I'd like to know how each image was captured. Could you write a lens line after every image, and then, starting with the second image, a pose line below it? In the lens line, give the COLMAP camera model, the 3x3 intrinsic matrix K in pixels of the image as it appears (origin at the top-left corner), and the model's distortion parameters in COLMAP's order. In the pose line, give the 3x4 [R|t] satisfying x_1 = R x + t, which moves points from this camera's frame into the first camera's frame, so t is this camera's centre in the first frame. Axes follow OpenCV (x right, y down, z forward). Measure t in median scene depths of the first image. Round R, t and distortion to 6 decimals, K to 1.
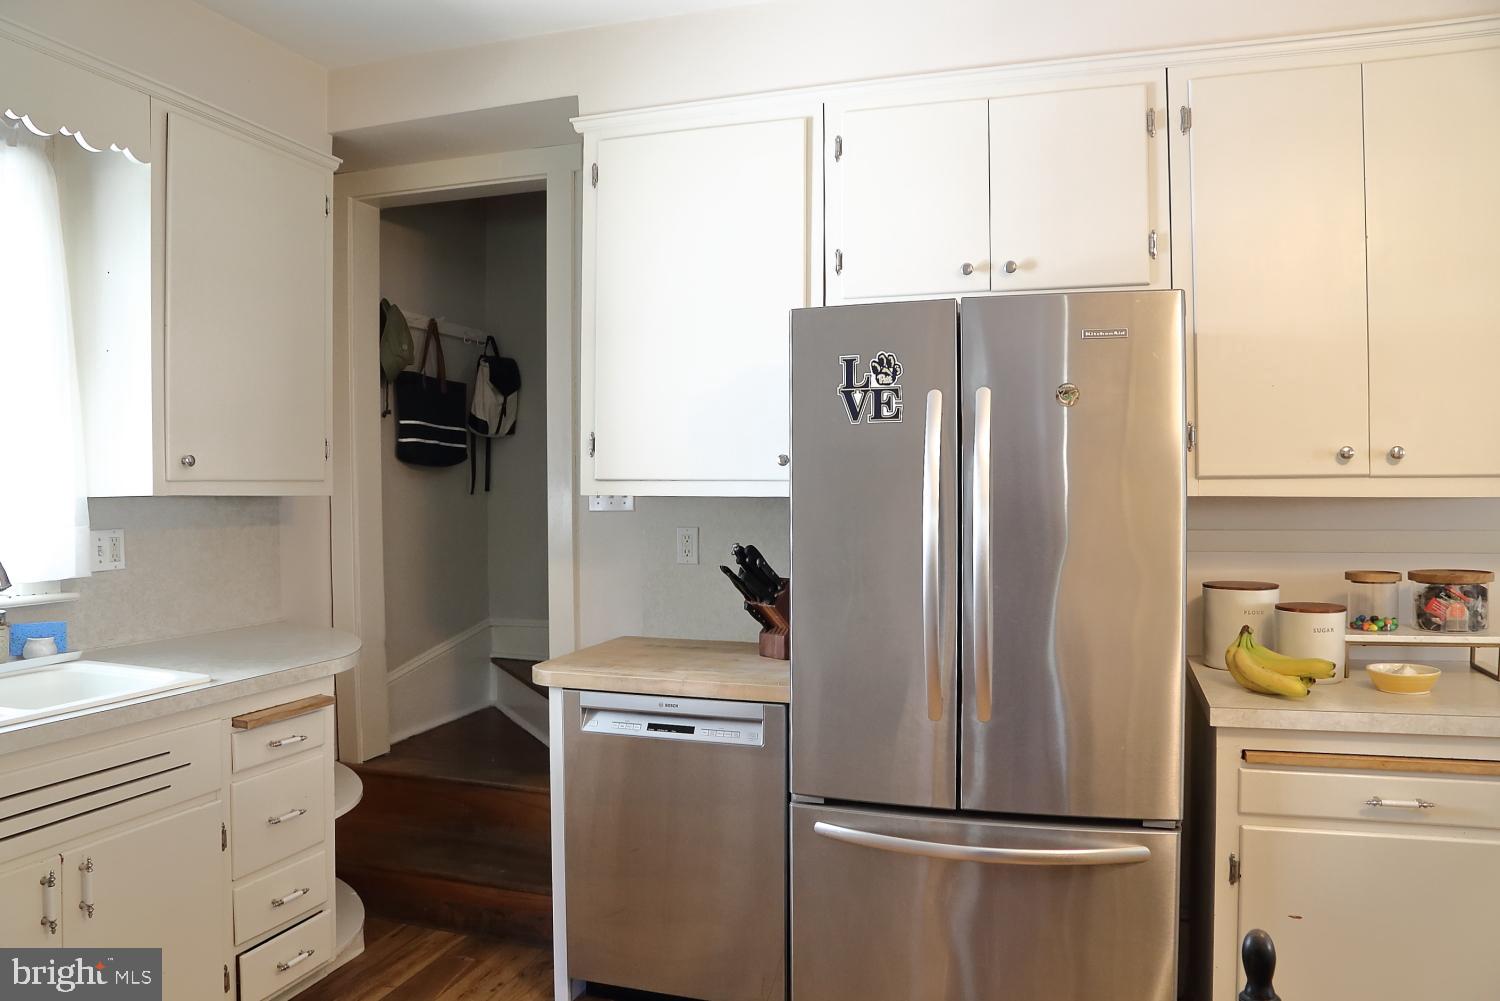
lens RADIAL K [[1024.0, 0, 750.0], [0, 1024.0, 500.5], [0, 0, 1]] dist [-0.156787, 0.096432]
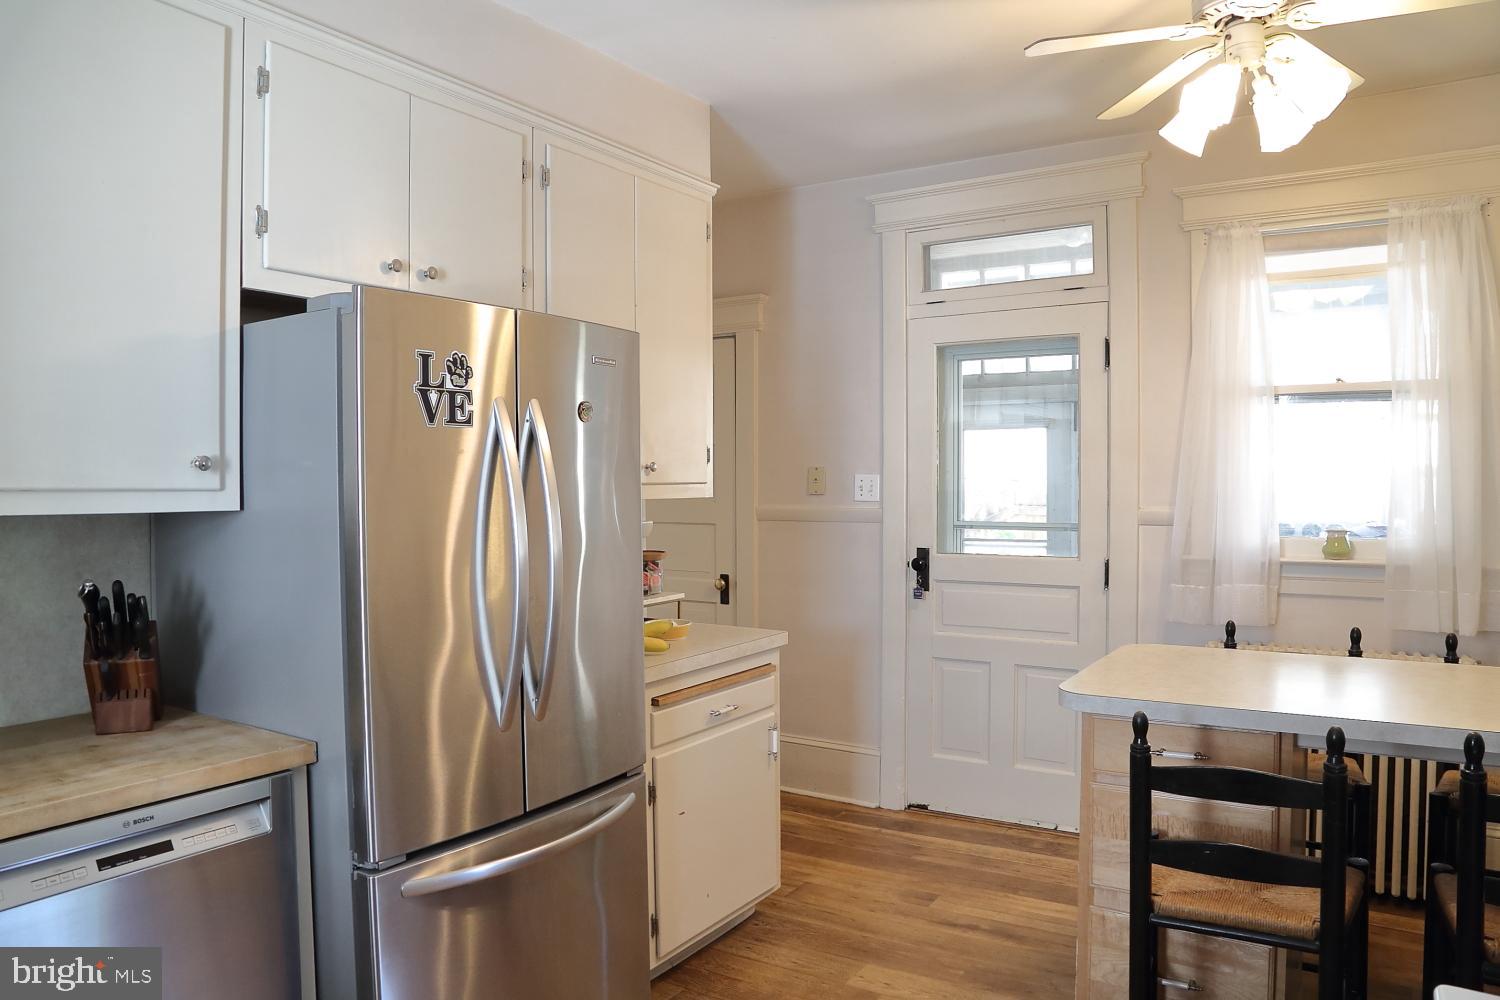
lens RADIAL K [[1024.0, 0, 750.0], [0, 1024.0, 500.0], [0, 0, 1]] dist [-0.156787, 0.096432]
pose [[0.244884, -0.012504, 0.969472, -0.647530], [0.019795, 0.999773, 0.007895, -0.010772], [-0.969350, 0.017258, 0.245076, 0.474445]]
